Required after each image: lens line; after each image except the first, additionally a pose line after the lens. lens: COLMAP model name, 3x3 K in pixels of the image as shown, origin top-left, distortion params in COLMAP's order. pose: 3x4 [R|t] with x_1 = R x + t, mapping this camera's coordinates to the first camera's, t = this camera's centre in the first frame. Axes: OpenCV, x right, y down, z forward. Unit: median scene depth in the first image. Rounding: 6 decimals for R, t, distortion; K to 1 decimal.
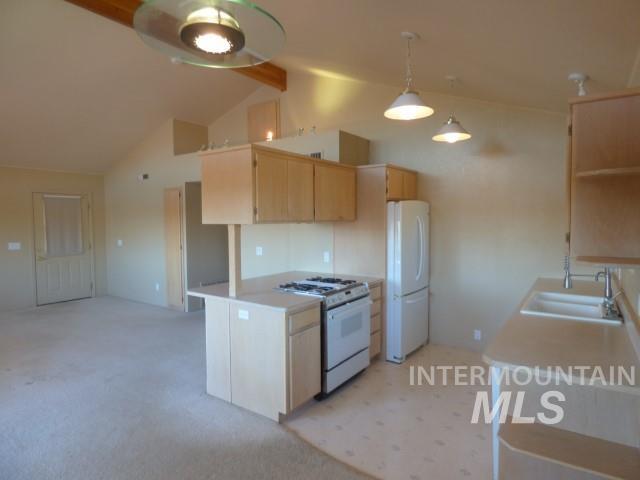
lens RADIAL K [[380.4, 0, 322.4], [0, 380.4, 241.3], [0, 0, 1]] dist [-0.000438, 0.000901]
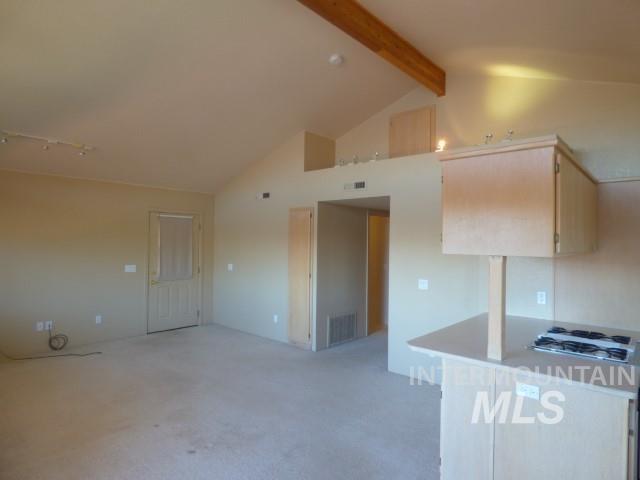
lens RADIAL K [[381.7, 0, 321.8], [0, 381.7, 239.8], [0, 0, 1]] dist [-0.002977, -0.015613]
pose [[0.992372, 0.017328, -0.122057, -0.242530], [-0.025175, 0.997693, -0.063040, -0.011020], [0.120683, 0.065632, 0.990519, 0.133773]]
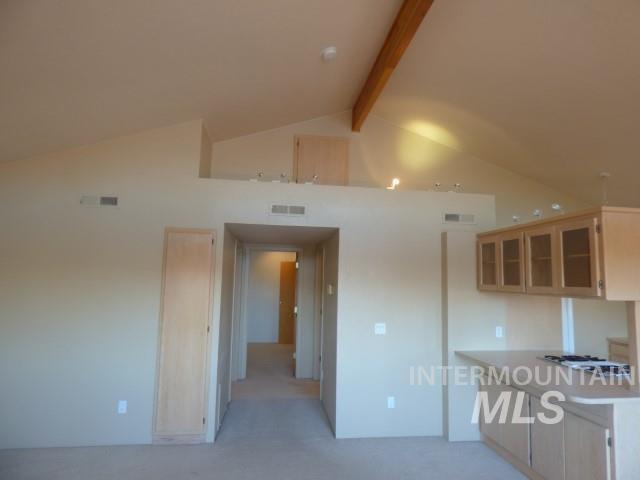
lens RADIAL K [[381.7, 0, 321.8], [0, 381.7, 239.8], [0, 0, 1]] dist [-0.002977, -0.015613]
pose [[0.742178, 0.092680, 0.663763, -0.655382], [0.011158, 0.988546, -0.150506, -0.030467], [-0.670110, 0.119108, 0.732643, 0.433346]]
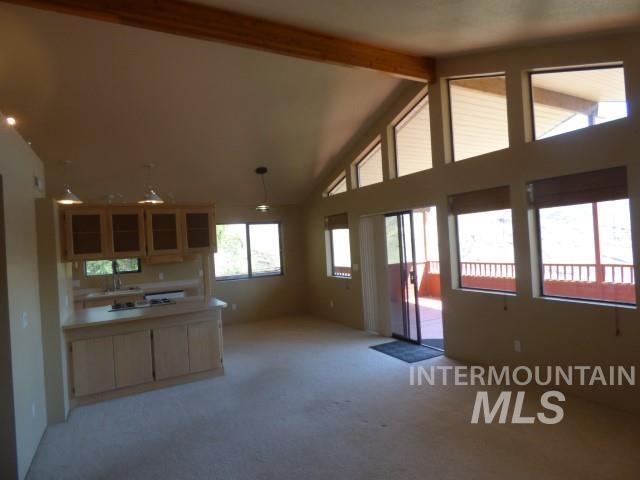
lens RADIAL K [[381.7, 0, 321.8], [0, 381.7, 239.8], [0, 0, 1]] dist [-0.002977, -0.015613]
pose [[-0.886378, 0.055753, 0.459594, -0.695074], [0.084601, 0.995513, 0.042397, -0.064944], [-0.455168, 0.076462, -0.887117, 1.100123]]
